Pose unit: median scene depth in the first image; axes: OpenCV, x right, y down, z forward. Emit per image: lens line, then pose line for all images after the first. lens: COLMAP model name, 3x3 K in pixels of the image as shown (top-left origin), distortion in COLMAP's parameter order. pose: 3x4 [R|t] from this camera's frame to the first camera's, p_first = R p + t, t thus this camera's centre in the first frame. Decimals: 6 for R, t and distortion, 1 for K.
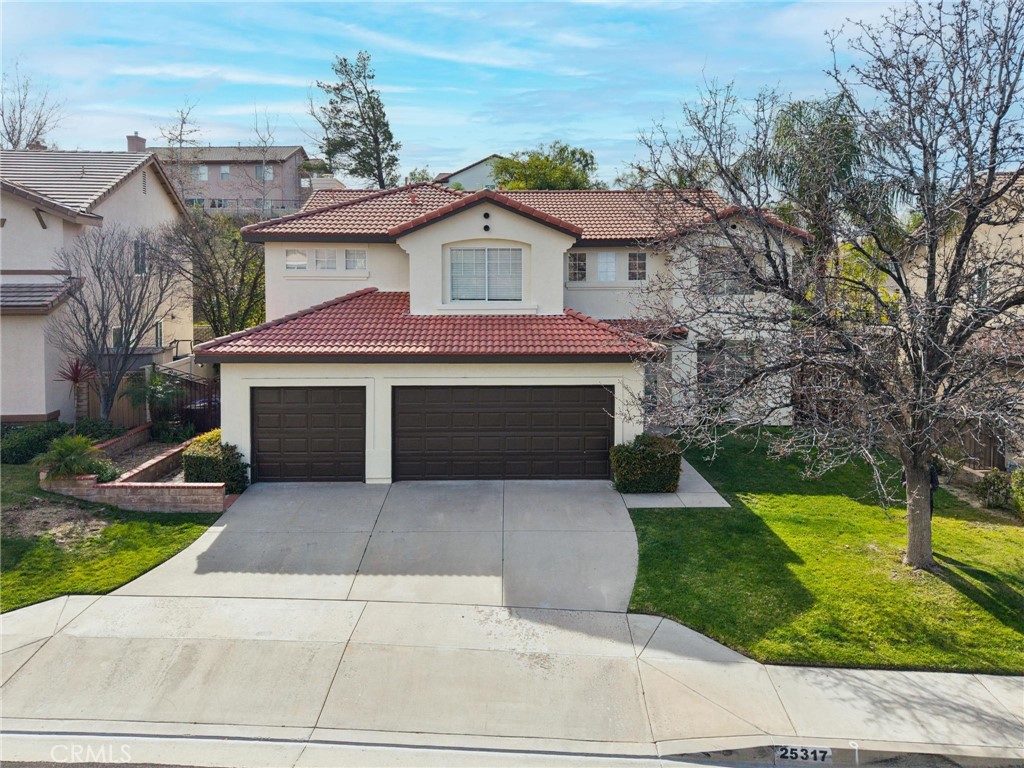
lens RADIAL K [[784.4, 0, 532.9], [0, 784.4, 365.5], [0, 0, 1]] dist [0.012716, -0.008191]
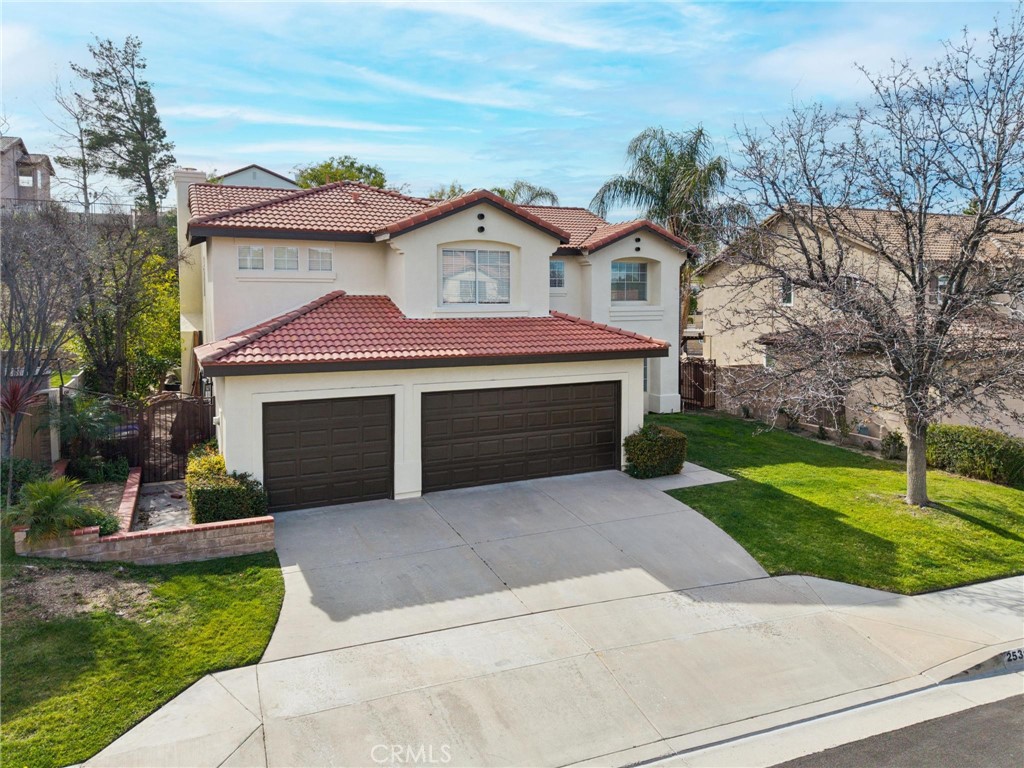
lens RADIAL K [[728.1, 0, 512.0], [0, 728.1, 384.0], [0, 0, 1]] dist [0.007978, -0.004953]
pose [[0.901741, -0.050186, 0.429353, -0.455751], [0.049909, 0.998683, 0.011914, 0.010922], [-0.429385, 0.010686, 0.903058, 0.167368]]
